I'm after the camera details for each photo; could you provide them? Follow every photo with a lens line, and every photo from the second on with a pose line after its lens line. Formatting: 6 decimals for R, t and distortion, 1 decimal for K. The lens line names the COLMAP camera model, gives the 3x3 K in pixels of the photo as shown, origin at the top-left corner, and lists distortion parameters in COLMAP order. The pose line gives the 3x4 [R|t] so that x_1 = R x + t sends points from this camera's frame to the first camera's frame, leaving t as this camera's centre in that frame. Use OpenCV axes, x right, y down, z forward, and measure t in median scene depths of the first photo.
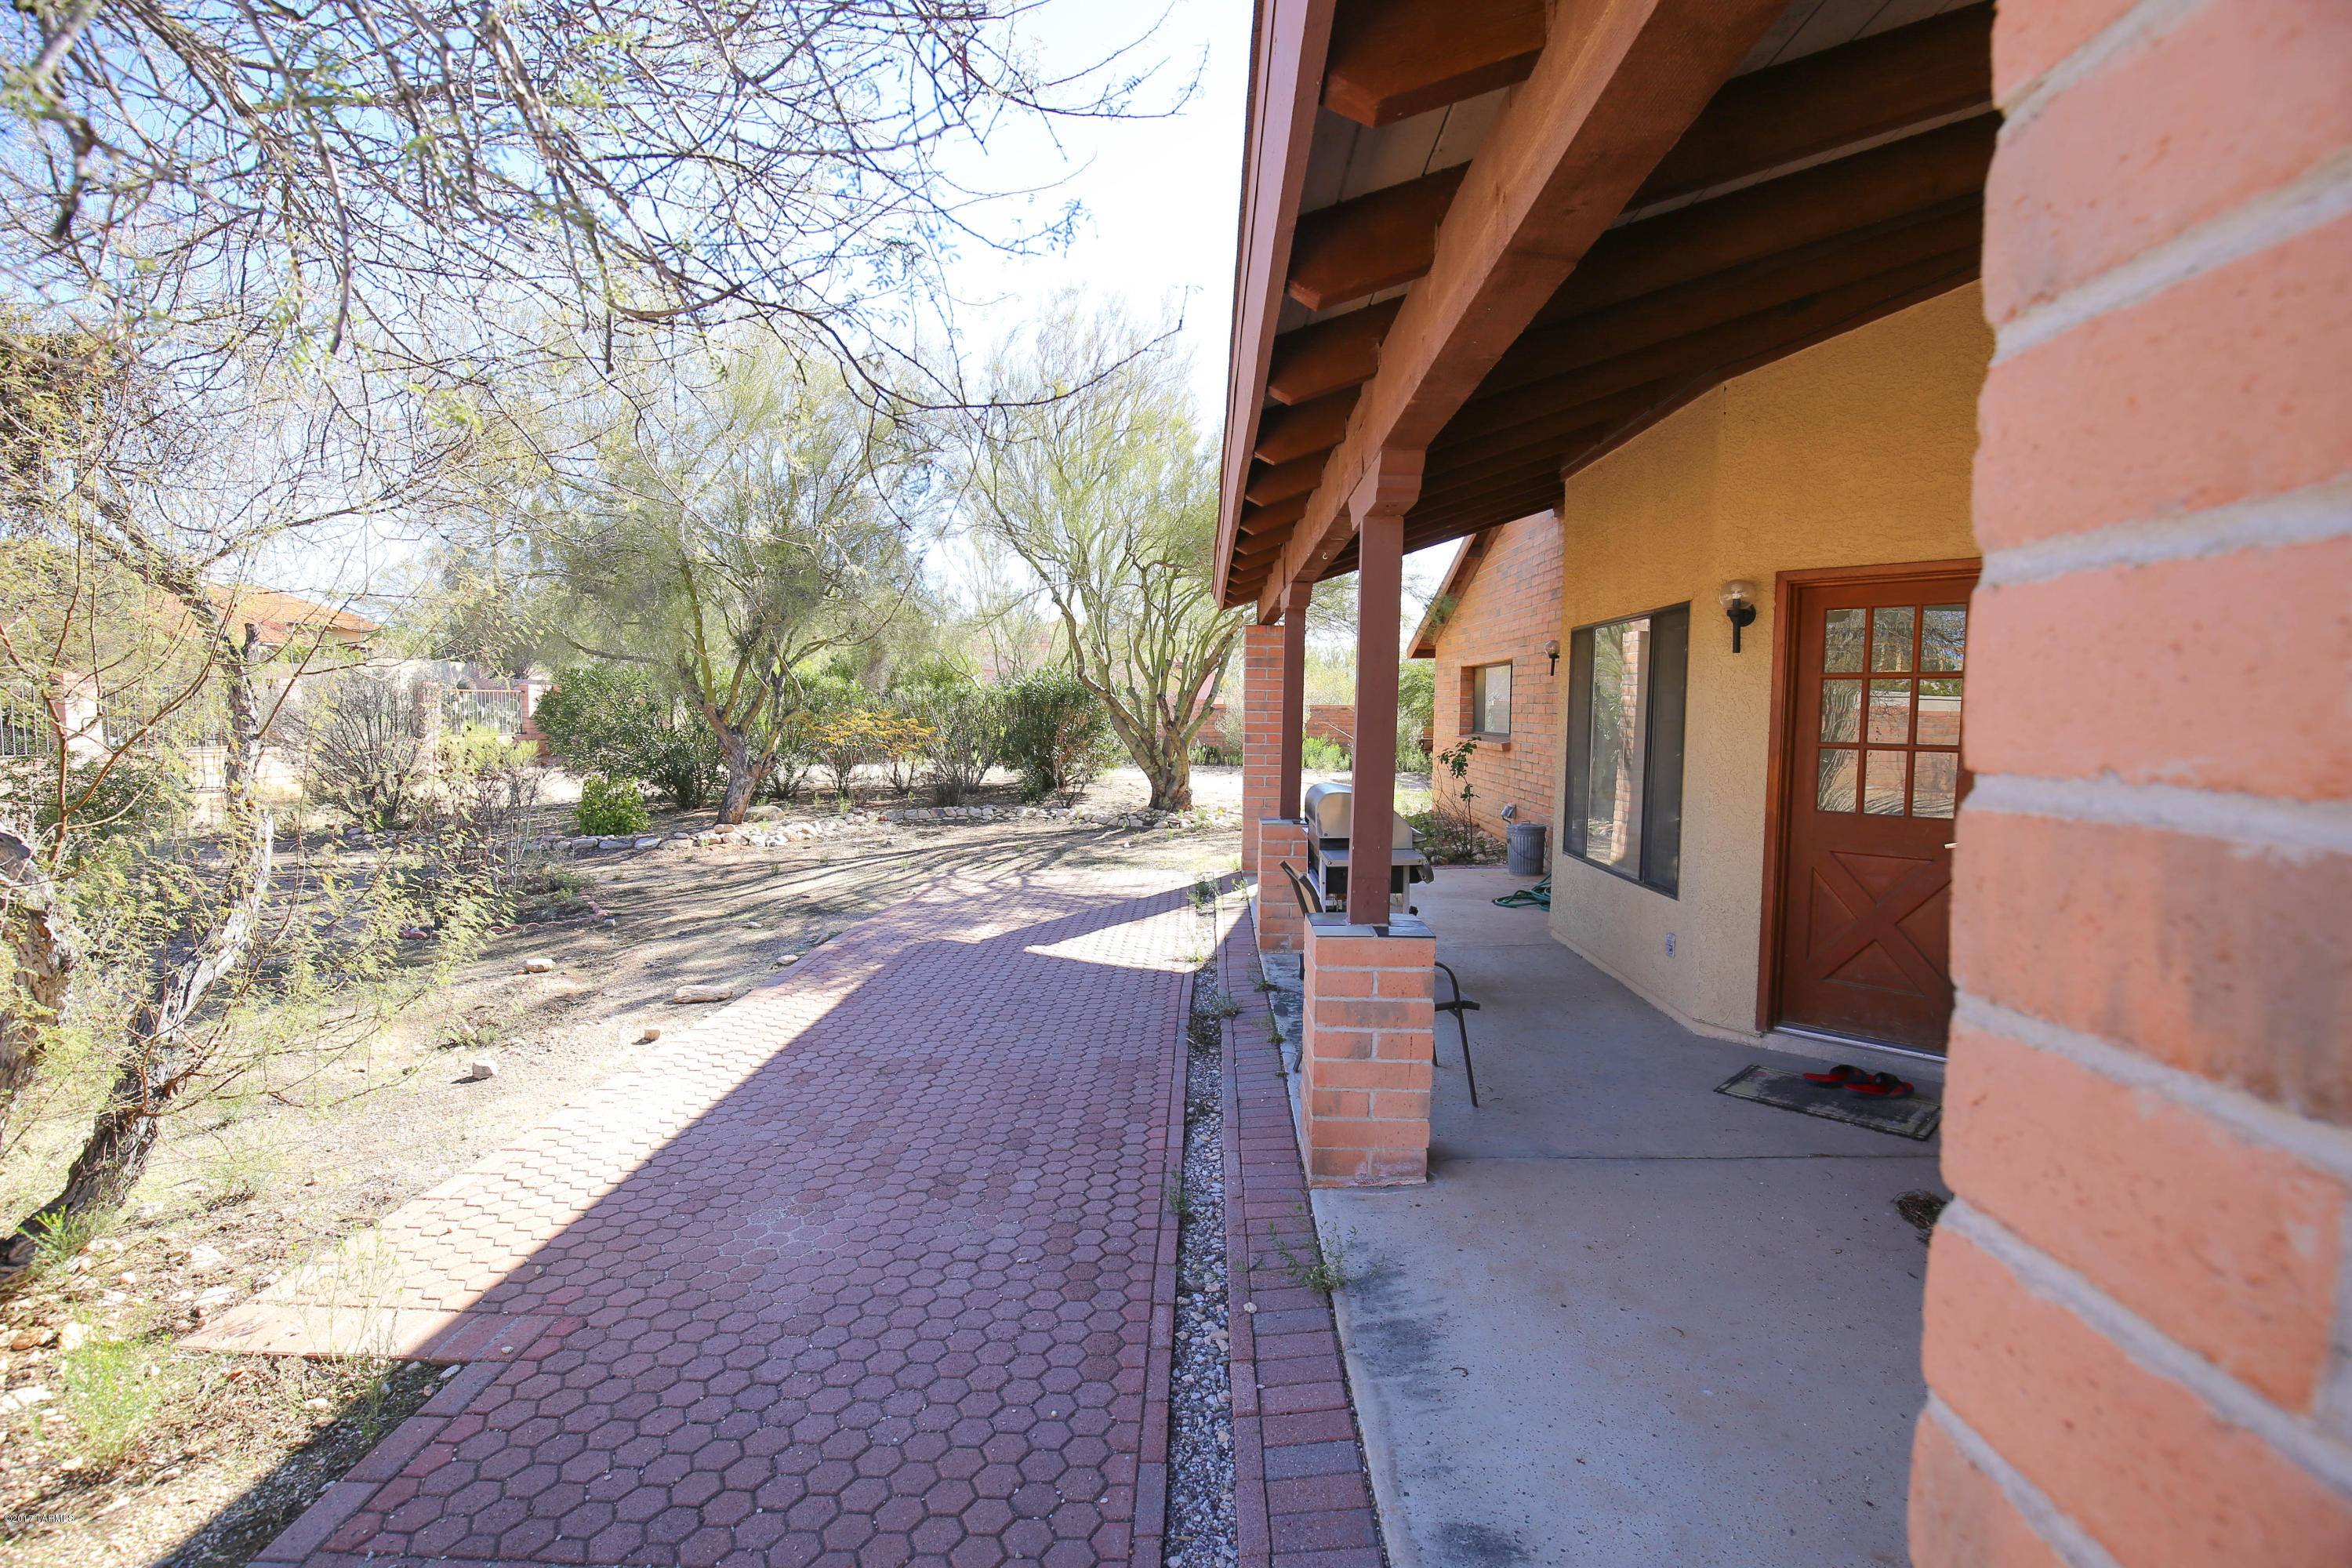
lens RADIAL K [[1097.0, 0, 1184.0], [0, 1097.0, 784.6], [0, 0, 1]] dist [-0.030018, -0.000302]
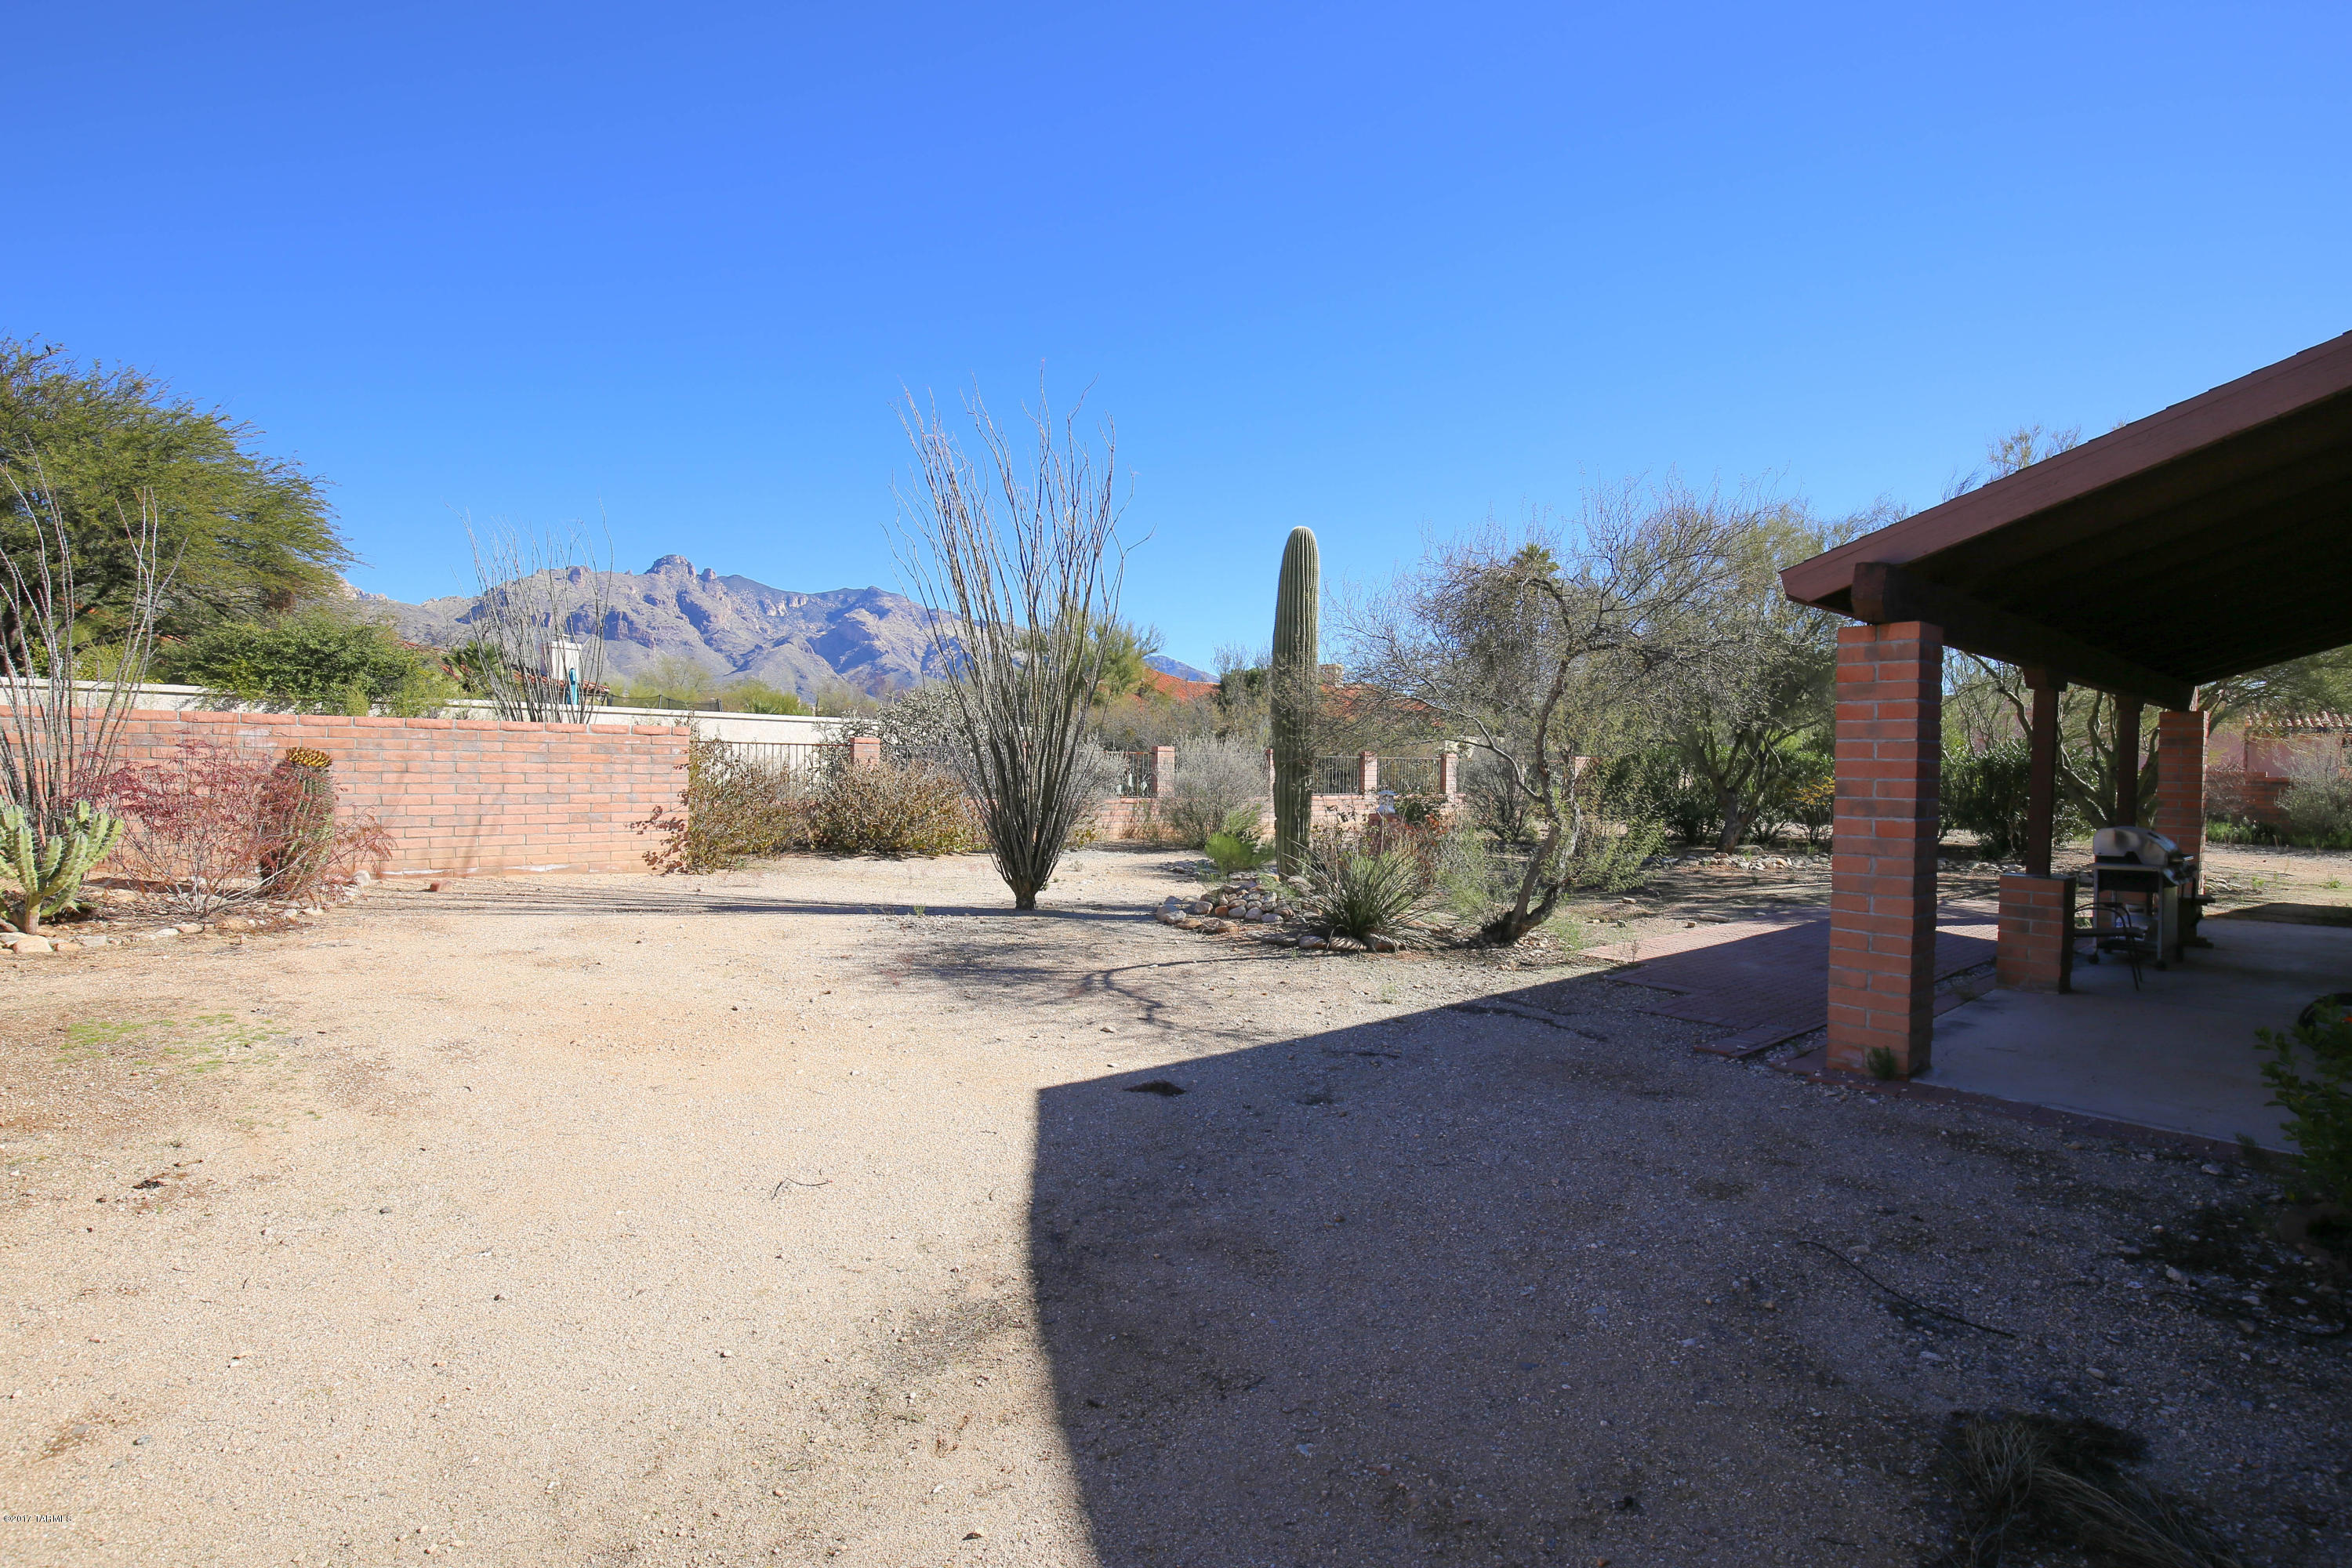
lens RADIAL K [[1097.0, 0, 1185.3], [0, 1097.0, 780.8], [0, 0, 1]] dist [-0.030018, -0.000302]
pose [[0.663841, 0.014151, -0.747740, 0.182826], [-0.063448, 0.997282, -0.037455, 0.036497], [0.745177, 0.072307, 0.662935, -0.481753]]
